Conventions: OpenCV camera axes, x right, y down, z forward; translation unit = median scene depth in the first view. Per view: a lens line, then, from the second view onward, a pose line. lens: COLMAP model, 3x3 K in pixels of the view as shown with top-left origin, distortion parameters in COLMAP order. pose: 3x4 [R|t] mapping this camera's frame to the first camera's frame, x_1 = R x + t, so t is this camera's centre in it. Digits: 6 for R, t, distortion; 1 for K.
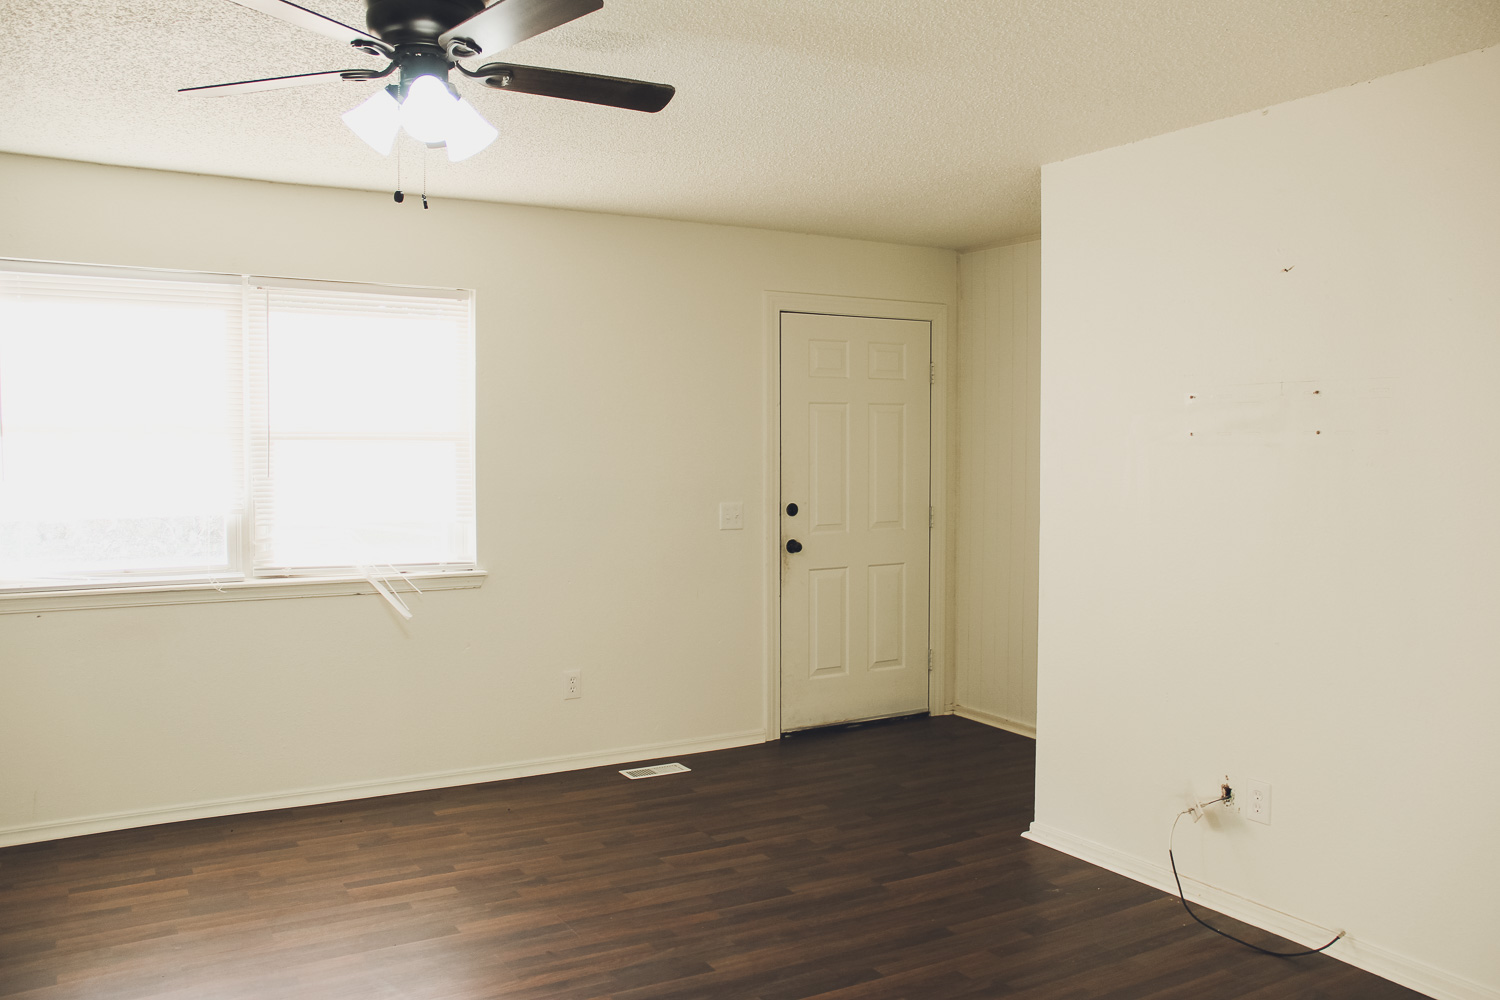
lens RADIAL K [[1237.9, 0, 750.0], [0, 1237.9, 500.0], [0, 0, 1]] dist [-0.099648, 0.110743]
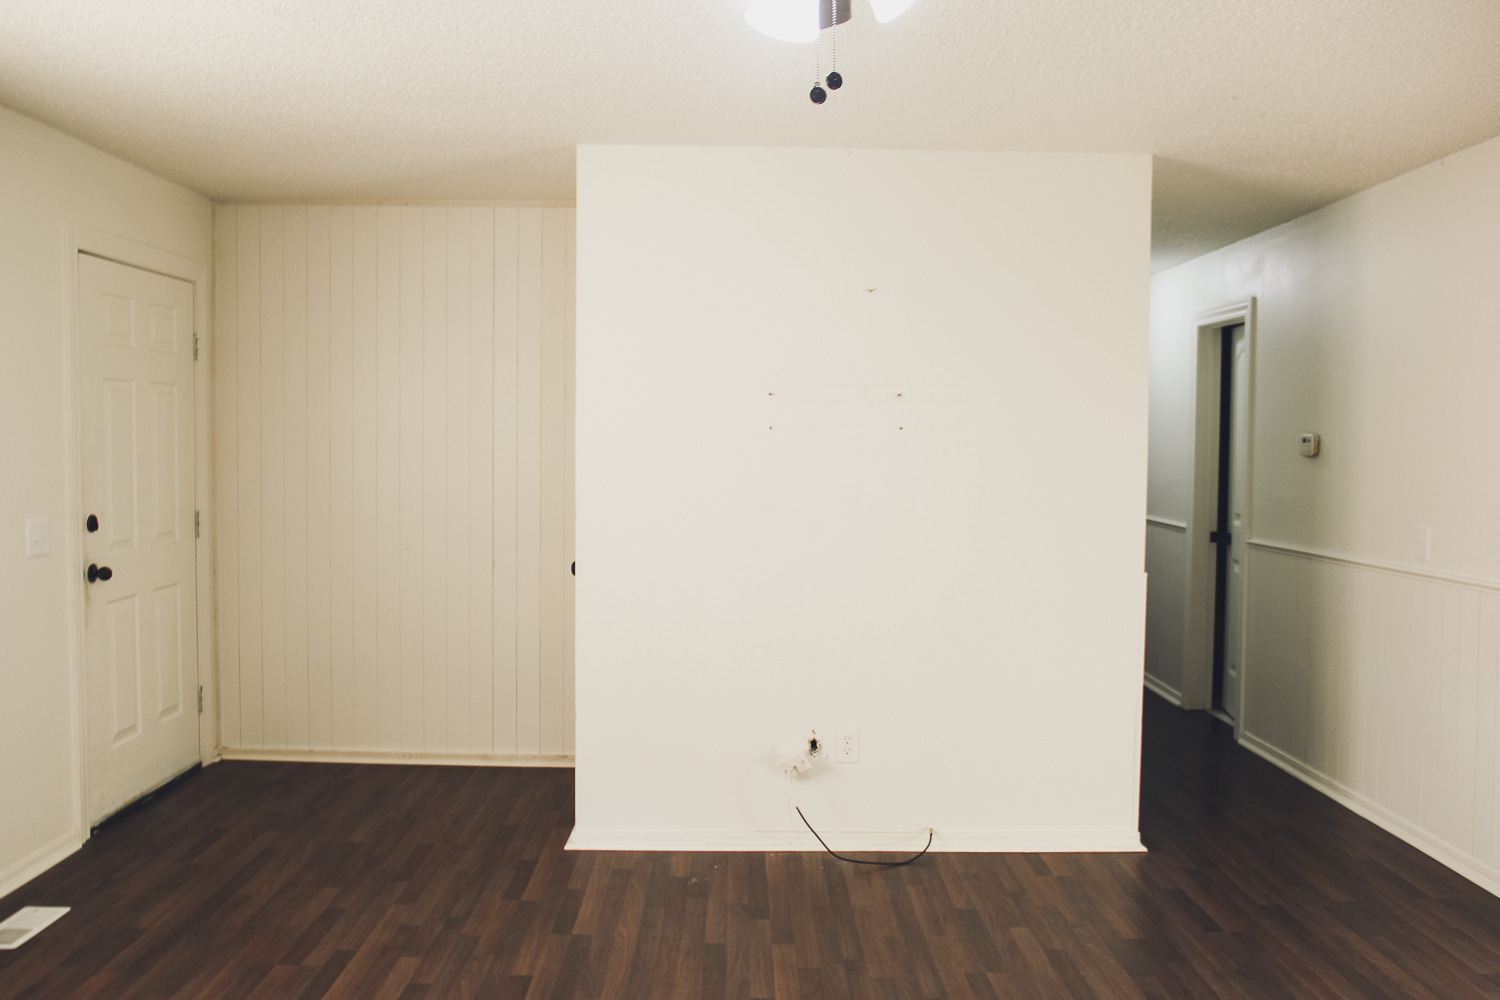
lens RADIAL K [[1237.9, 0, 750.0], [0, 1237.9, 500.0], [0, 0, 1]] dist [-0.099648, 0.110743]
pose [[0.499982, -0.038397, 0.865184, -0.514177], [0.032124, 0.999151, 0.025778, -0.015863], [-0.865440, 0.014905, 0.500791, 0.392180]]
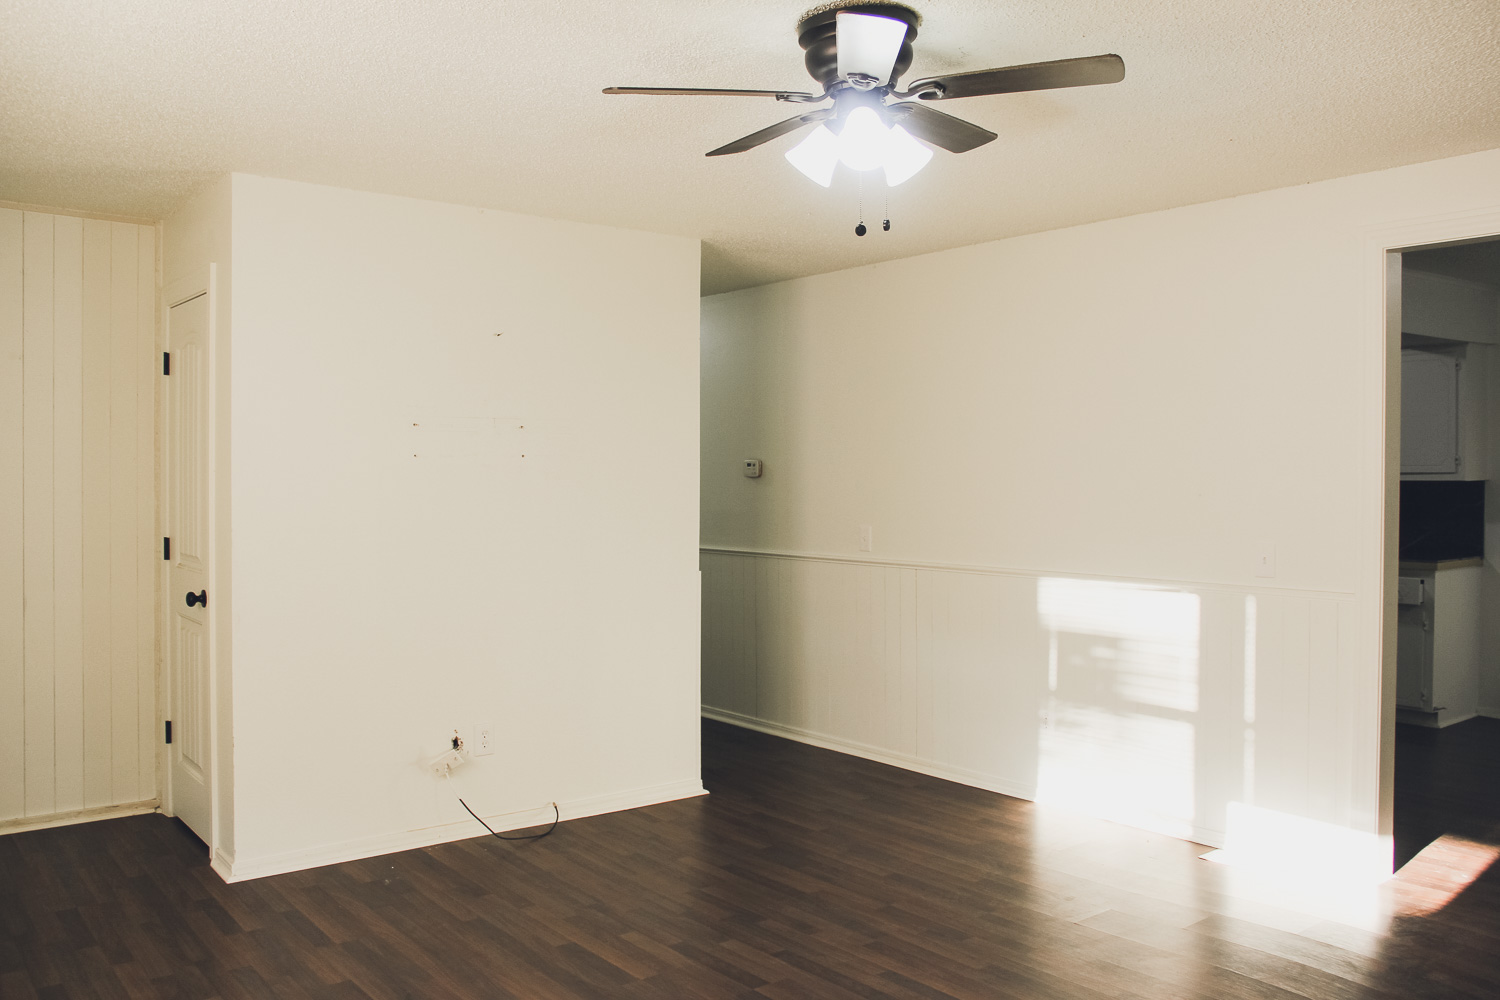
lens RADIAL K [[1230.4, 0, 750.0], [0, 1230.4, 500.0], [0, 0, 1]] dist [-0.074363, 0.066734]
pose [[-0.132132, -0.025005, 0.990917, -0.730279], [0.041433, 0.998669, 0.030725, -0.028848], [-0.990366, 0.045116, -0.130920, 0.707334]]
